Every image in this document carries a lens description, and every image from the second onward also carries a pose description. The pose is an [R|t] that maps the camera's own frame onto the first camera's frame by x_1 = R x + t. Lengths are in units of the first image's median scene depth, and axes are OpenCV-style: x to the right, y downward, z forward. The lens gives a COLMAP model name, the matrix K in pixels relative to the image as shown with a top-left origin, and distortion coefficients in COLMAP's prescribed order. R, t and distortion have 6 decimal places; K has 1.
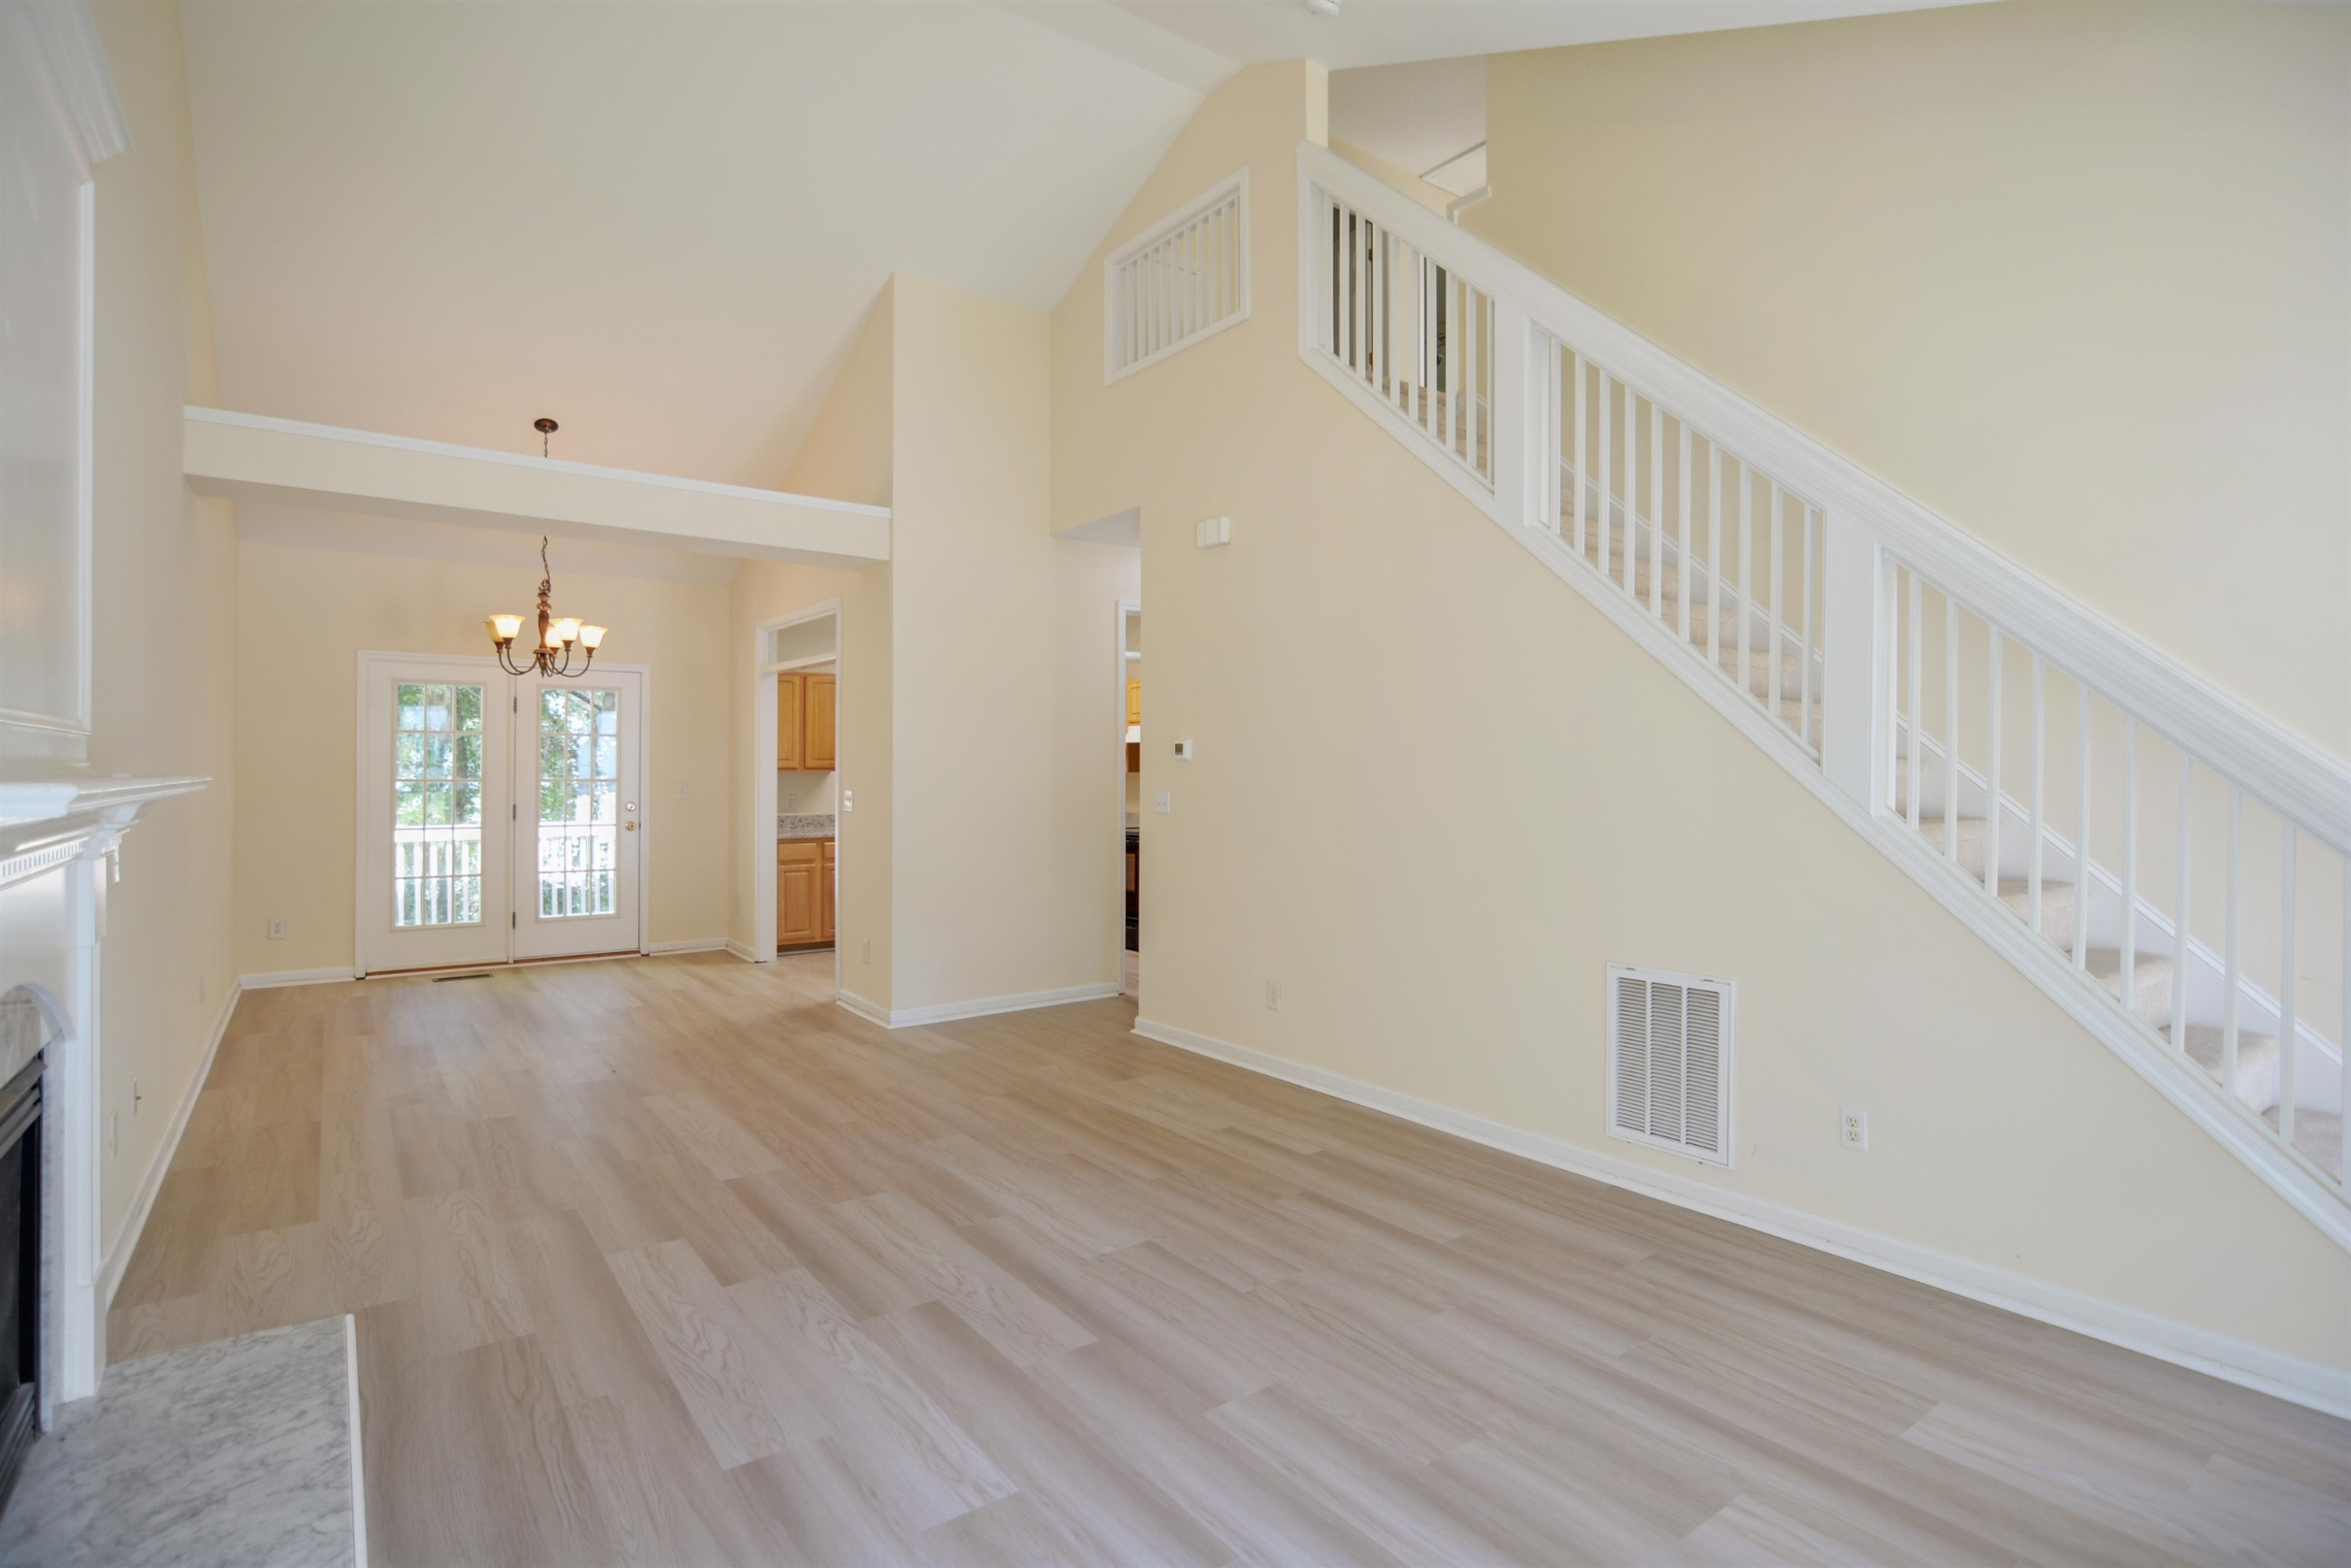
lens RADIAL K [[1144.8, 0, 1164.1], [0, 1144.8, 775.6], [0, 0, 1]] dist [-0.014781, -0.000327]
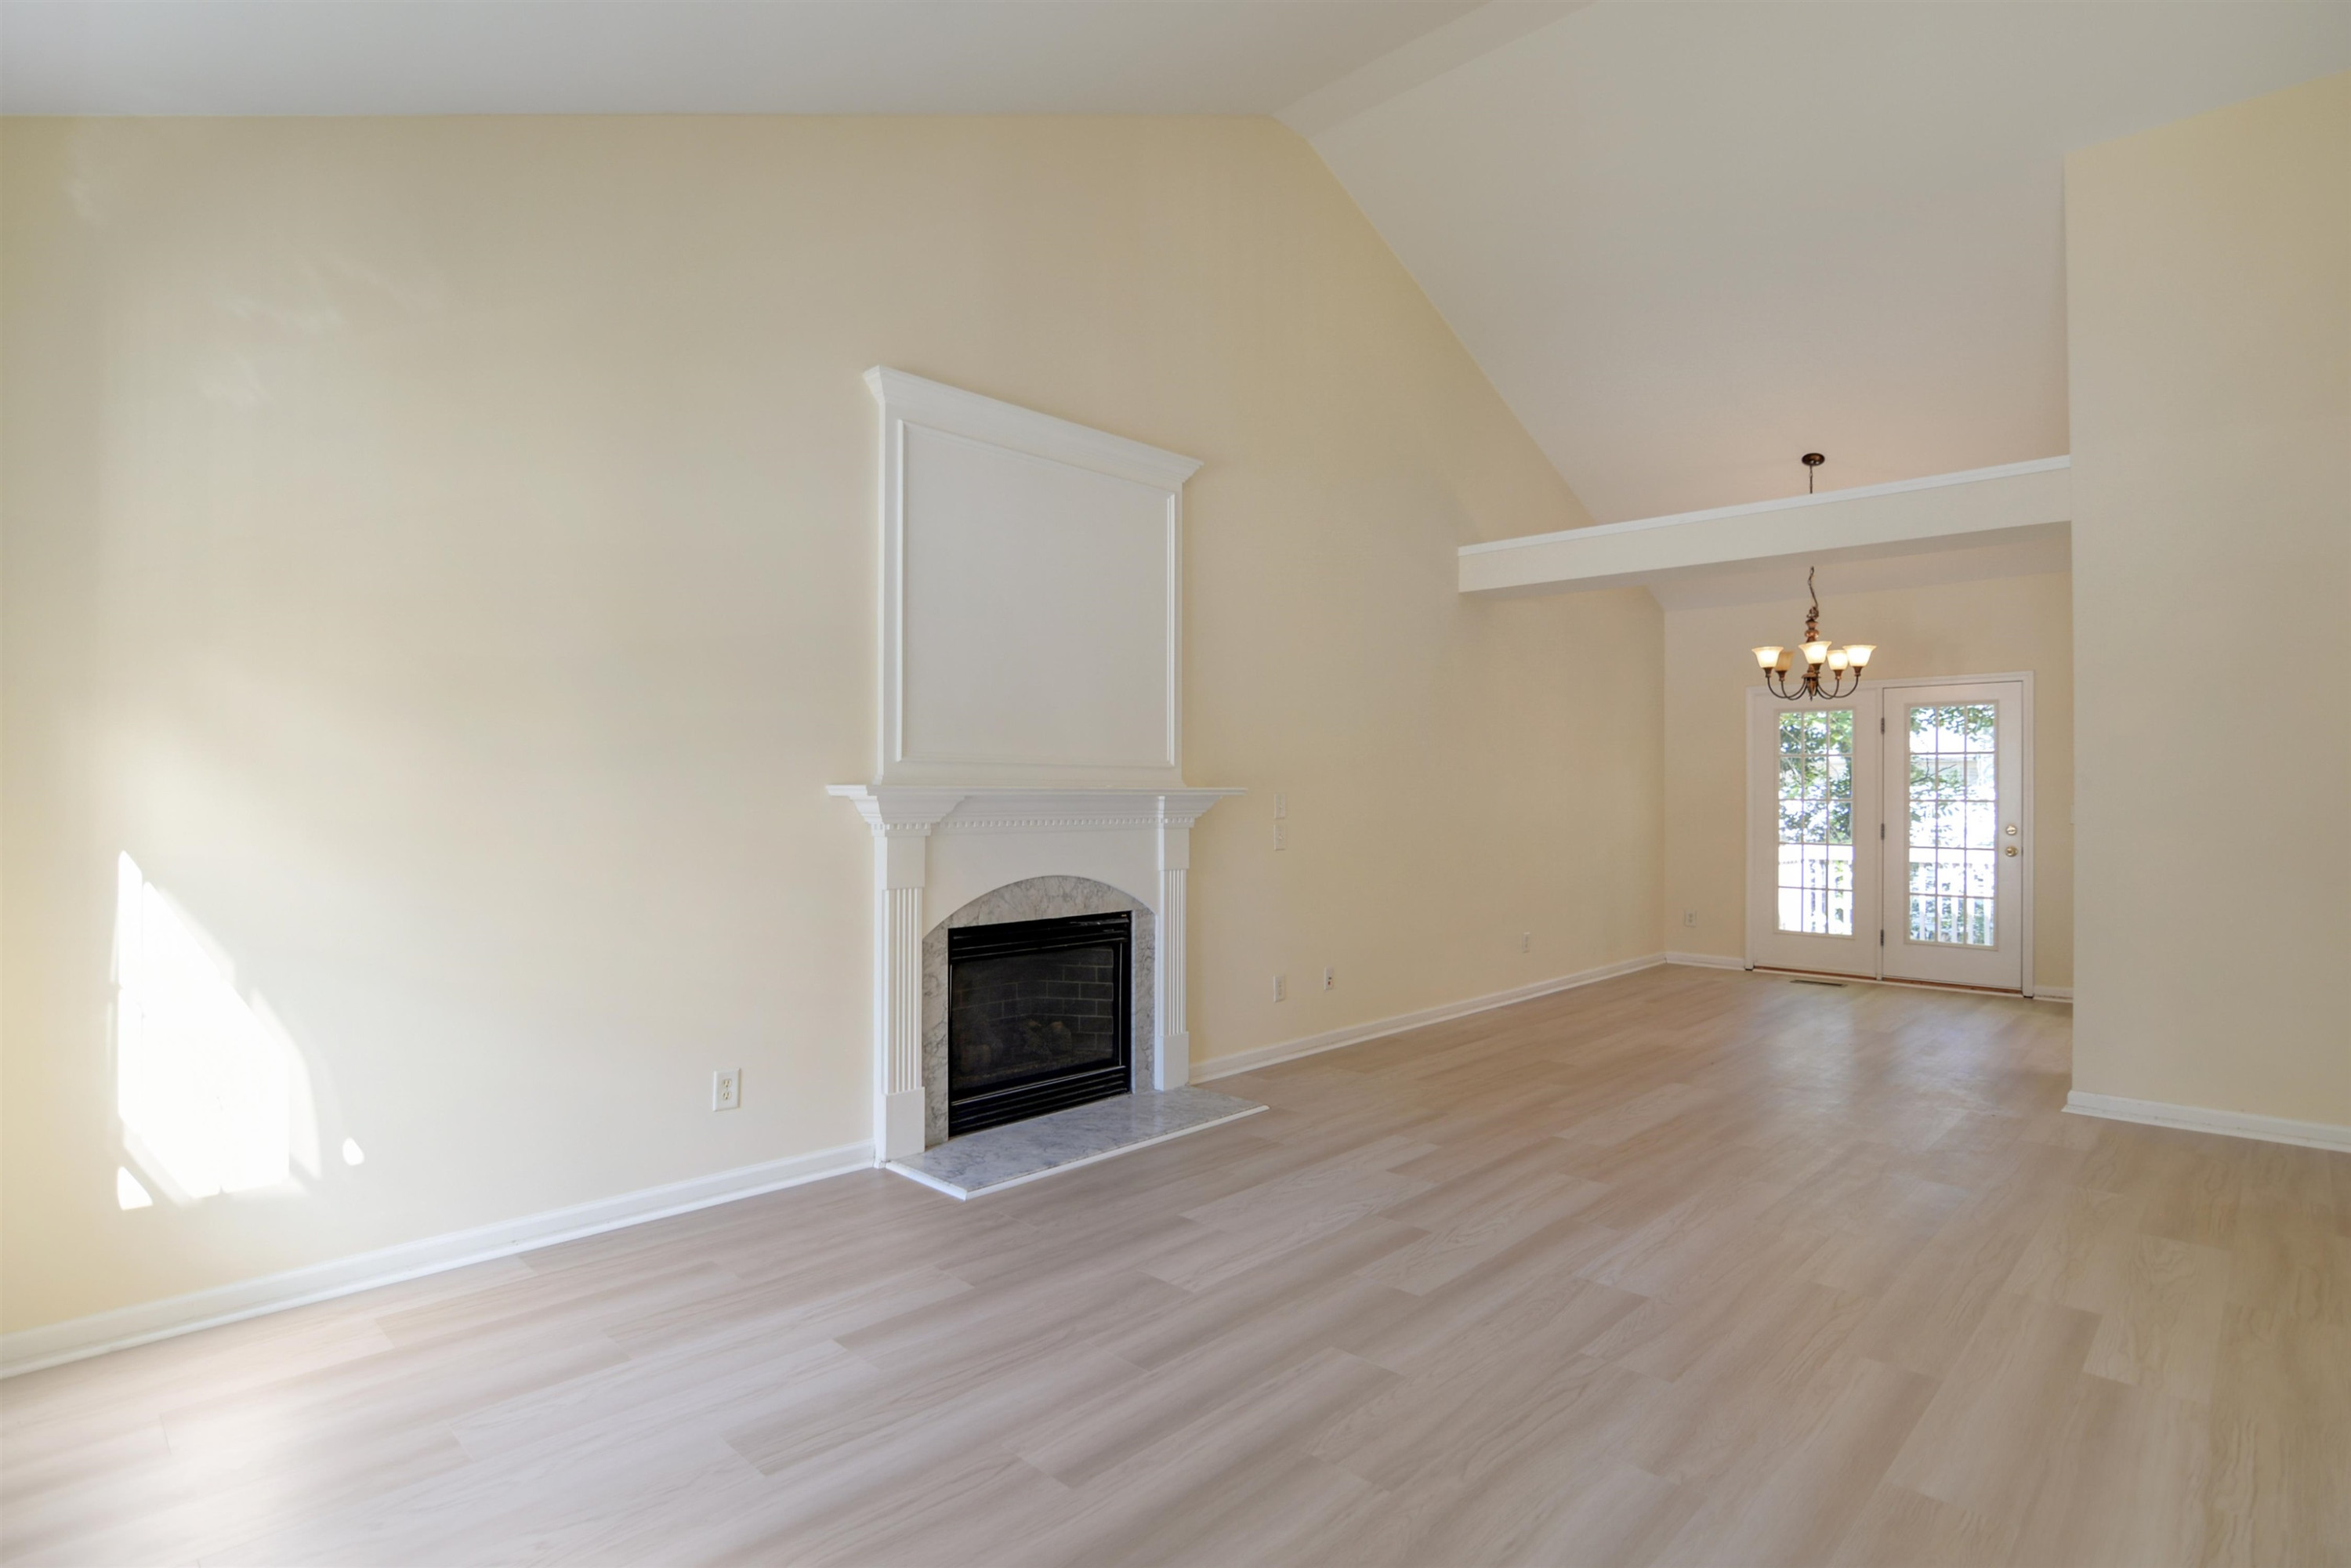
lens RADIAL K [[1174.8, 0, 1162.9], [0, 1174.8, 782.4], [0, 0, 1]] dist [-0.022097, 0.002579]
pose [[0.166133, -0.013529, -0.986011, 0.678127], [-0.006044, 0.999873, -0.014737, 0.014445], [0.986085, 0.008407, 0.166030, 0.381116]]
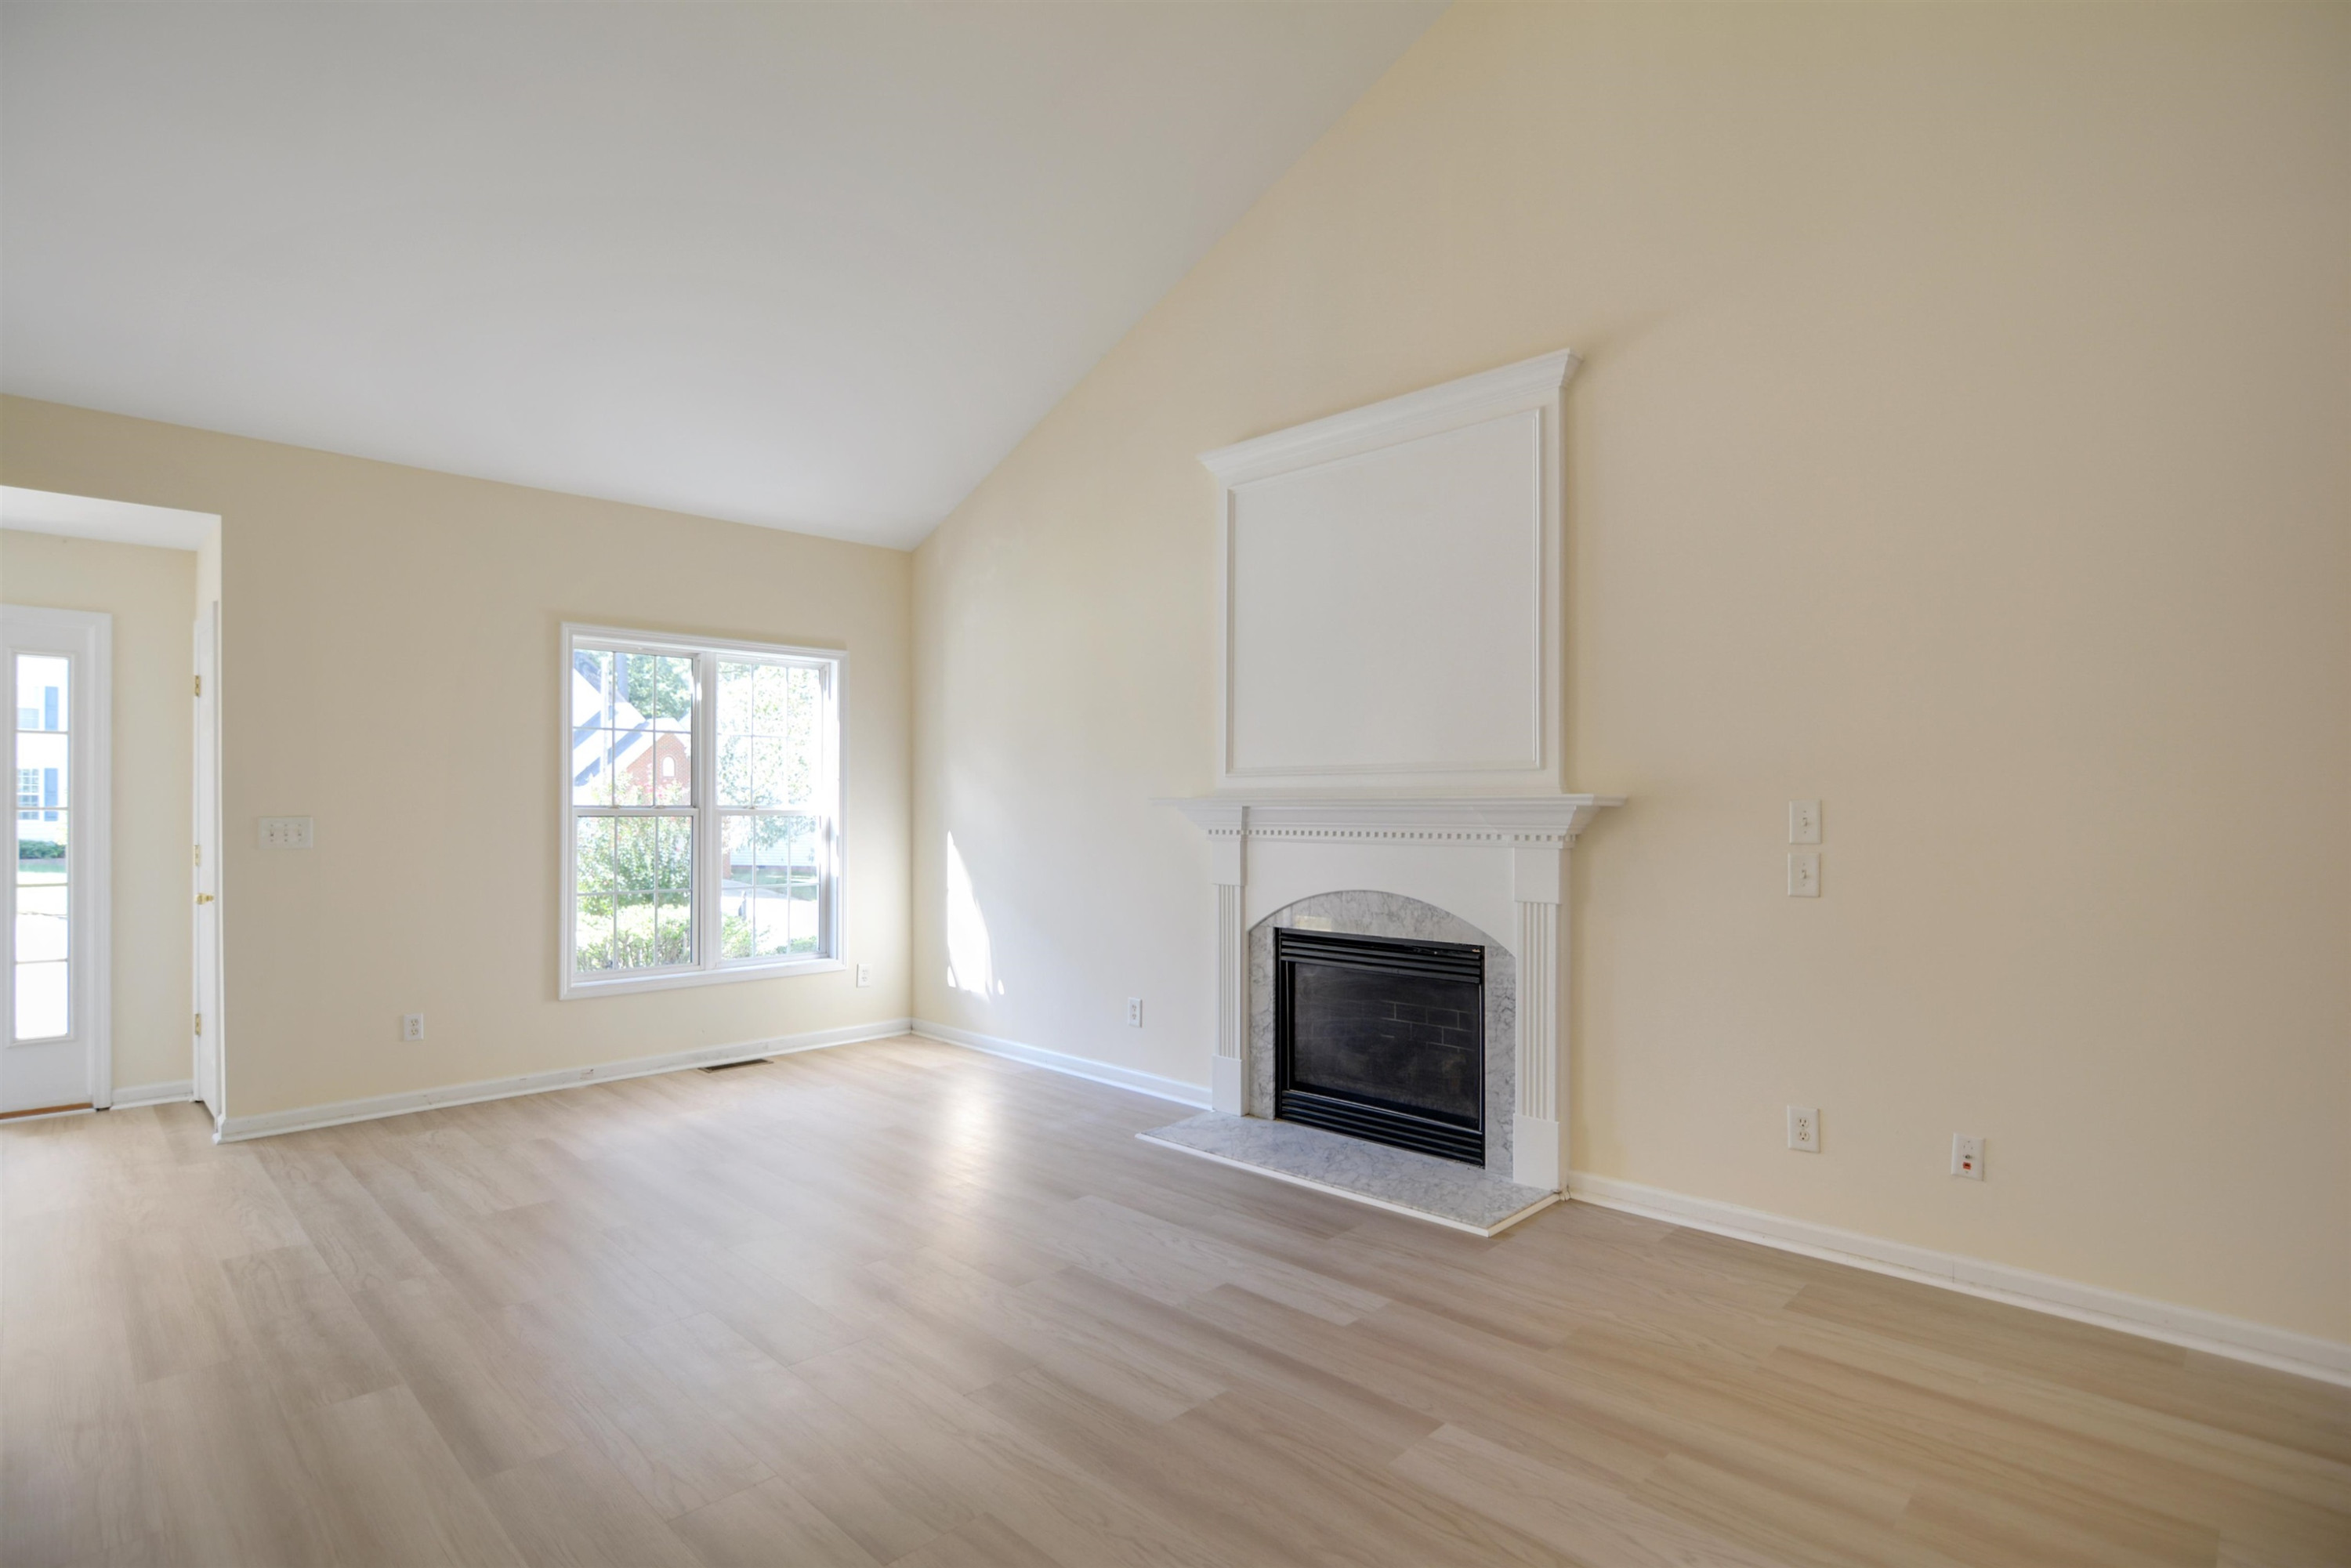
lens RADIAL K [[1174.8, 0, 1181.9], [0, 1174.8, 799.7], [0, 0, 1]] dist [-0.022097, 0.002579]
pose [[-0.985676, 0.001445, -0.168647, -0.122902], [0.001402, 0.999999, 0.000374, 0.004013], [0.168647, 0.000132, -0.985677, 1.515276]]
